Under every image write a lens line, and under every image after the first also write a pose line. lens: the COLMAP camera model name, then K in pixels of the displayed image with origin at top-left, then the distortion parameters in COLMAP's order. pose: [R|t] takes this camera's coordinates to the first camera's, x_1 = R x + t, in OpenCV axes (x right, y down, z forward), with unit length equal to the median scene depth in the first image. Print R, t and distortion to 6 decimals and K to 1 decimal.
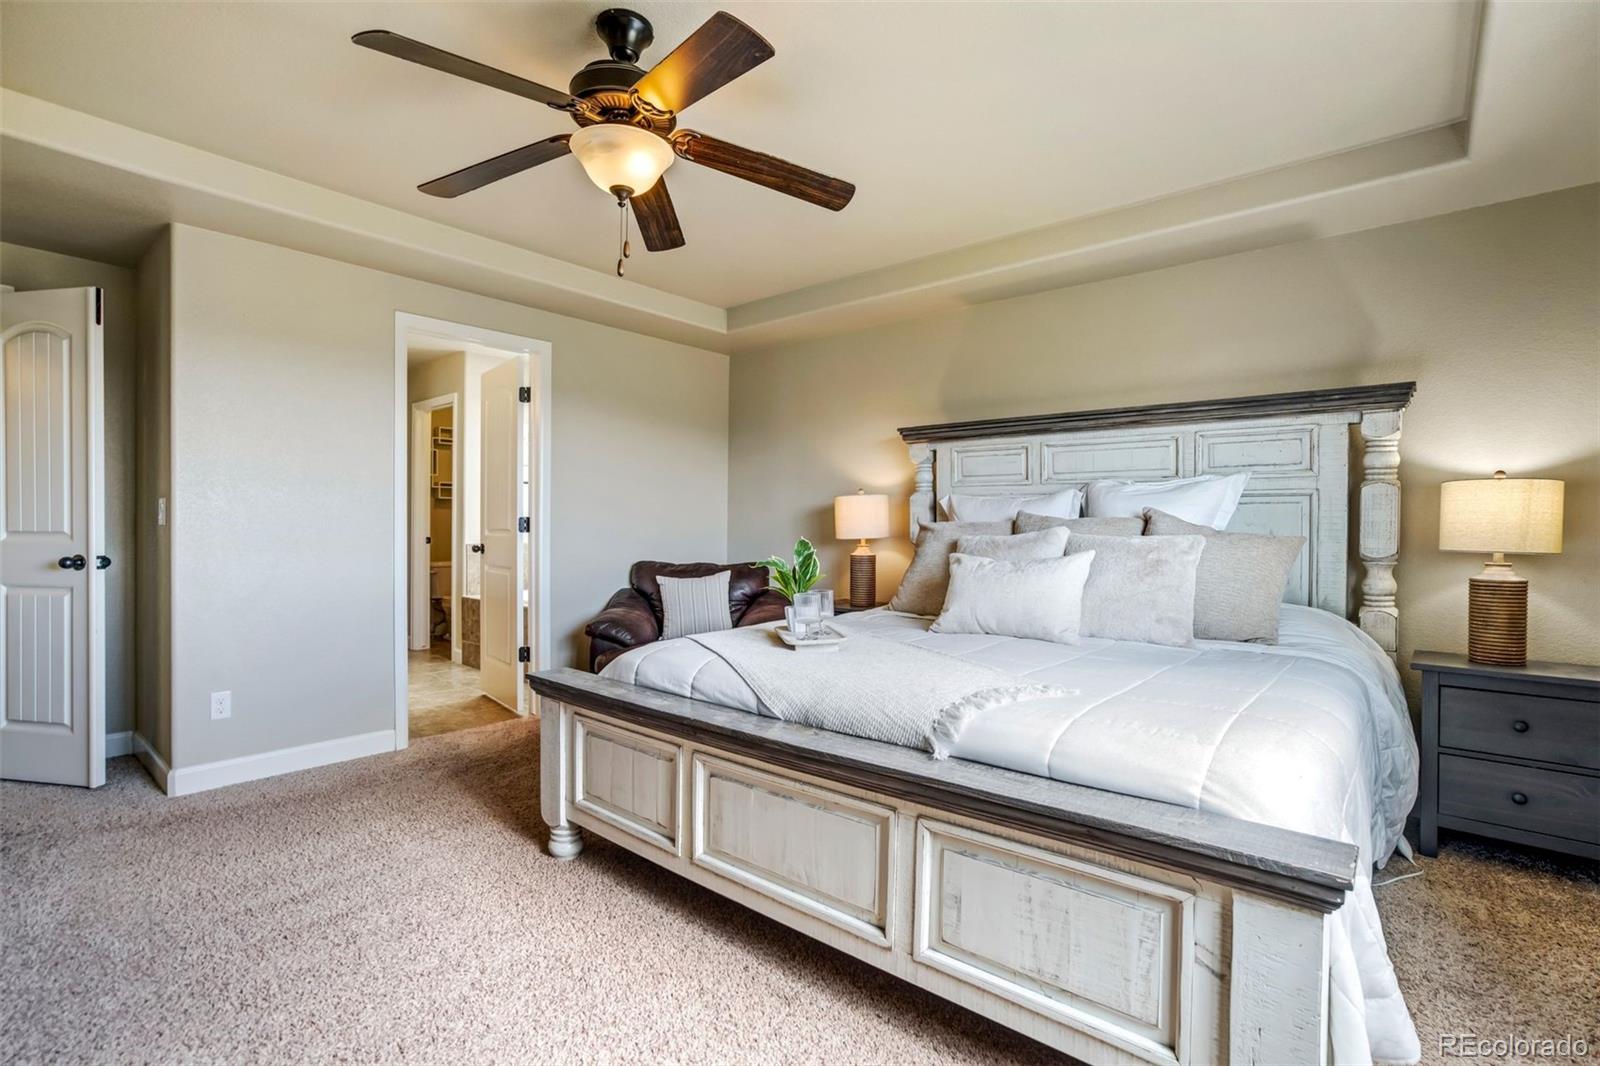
lens RADIAL K [[736.8, 0, 804.0], [0, 736.8, 527.3], [0, 0, 1]] dist [-0.002421, -0.000135]
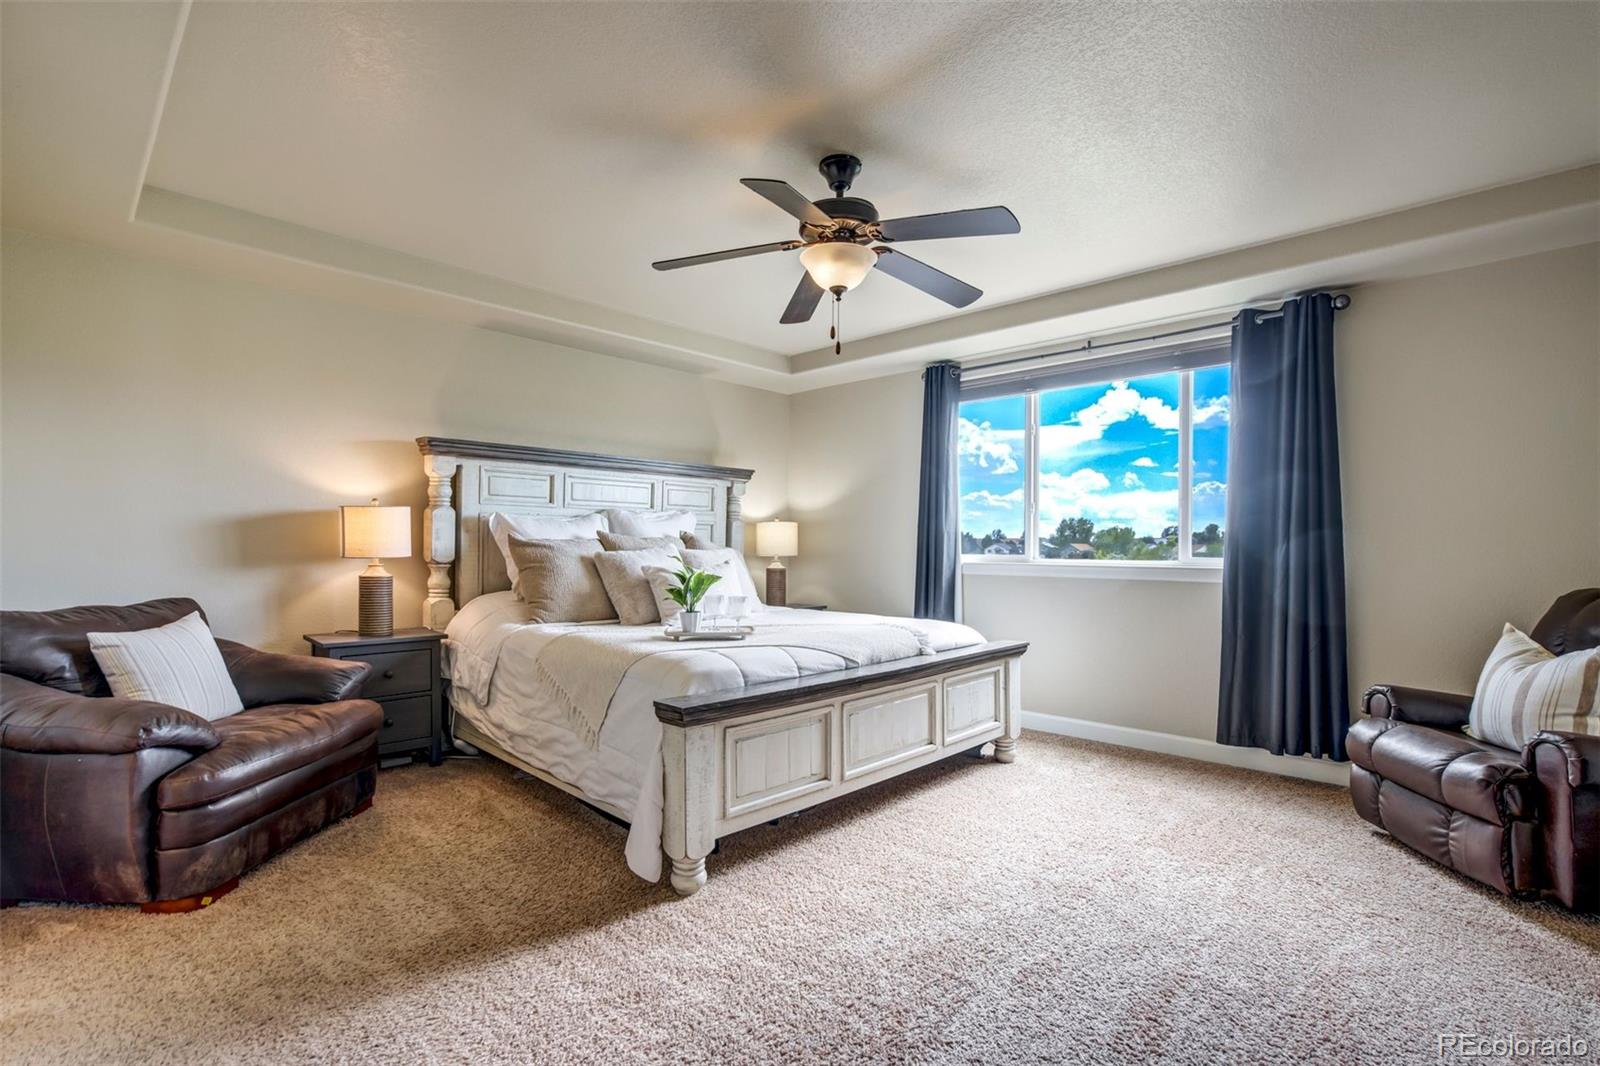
lens RADIAL K [[736.8, 0, 804.8], [0, 736.8, 545.5], [0, 0, 1]] dist [-0.002421, -0.000135]
pose [[0.060976, -0.005918, 0.998122, -1.299419], [-0.010857, 0.999919, 0.006592, -0.013581], [-0.998080, -0.011238, 0.060907, 0.795621]]
